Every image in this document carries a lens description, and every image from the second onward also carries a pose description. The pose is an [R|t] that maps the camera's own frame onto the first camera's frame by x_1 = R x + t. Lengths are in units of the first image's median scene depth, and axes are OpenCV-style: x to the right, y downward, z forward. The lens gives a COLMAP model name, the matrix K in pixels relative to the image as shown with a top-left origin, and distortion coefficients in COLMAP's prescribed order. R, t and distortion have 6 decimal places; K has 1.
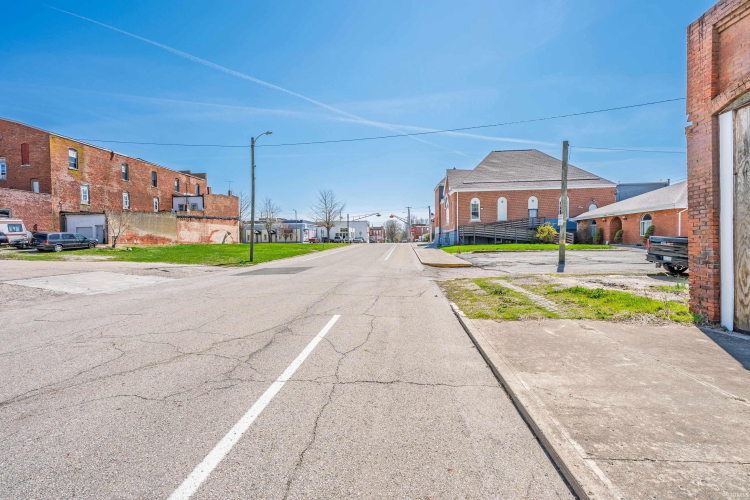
lens RADIAL K [[299.2, 0, 374.0], [0, 299.2, 248.6], [0, 0, 1]] dist [0.000938, 0.000135]
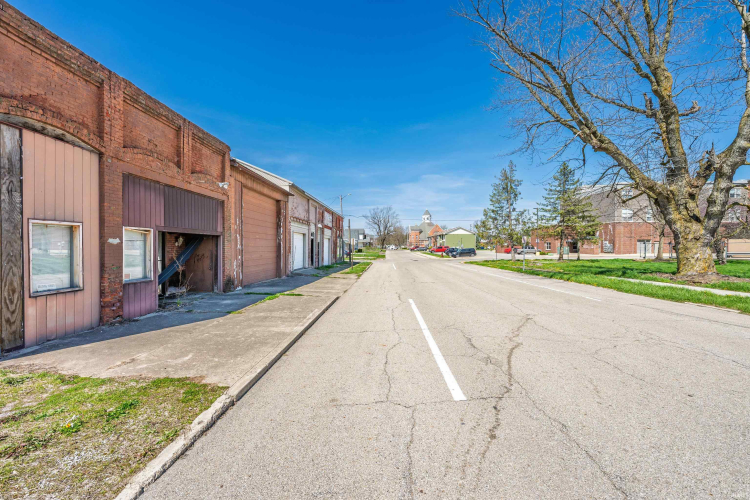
lens RADIAL K [[299.2, 0, 374.0], [0, 299.2, 248.6], [0, 0, 1]] dist [0.000938, 0.000135]
pose [[-0.998202, 0.011469, -0.058836, 0.068900], [0.009798, 0.999543, 0.028601, -0.069666], [0.059137, 0.027973, -0.997858, 1.871276]]
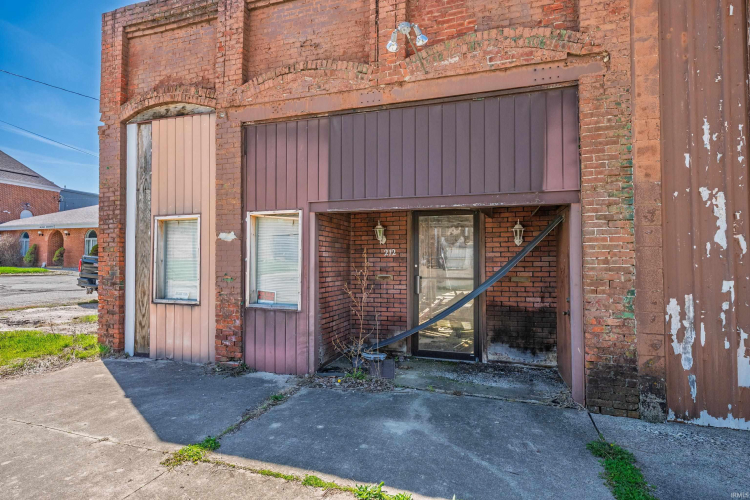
lens RADIAL K [[389.1, 0, 375.0], [0, 389.1, 250.0], [0, 0, 1]] dist [0.000638, 0.000501]
pose [[0.223381, 0.046153, 0.973638, 0.158122], [0.012655, 0.998657, -0.050242, 0.014554], [-0.974649, 0.023545, 0.222497, -0.010875]]
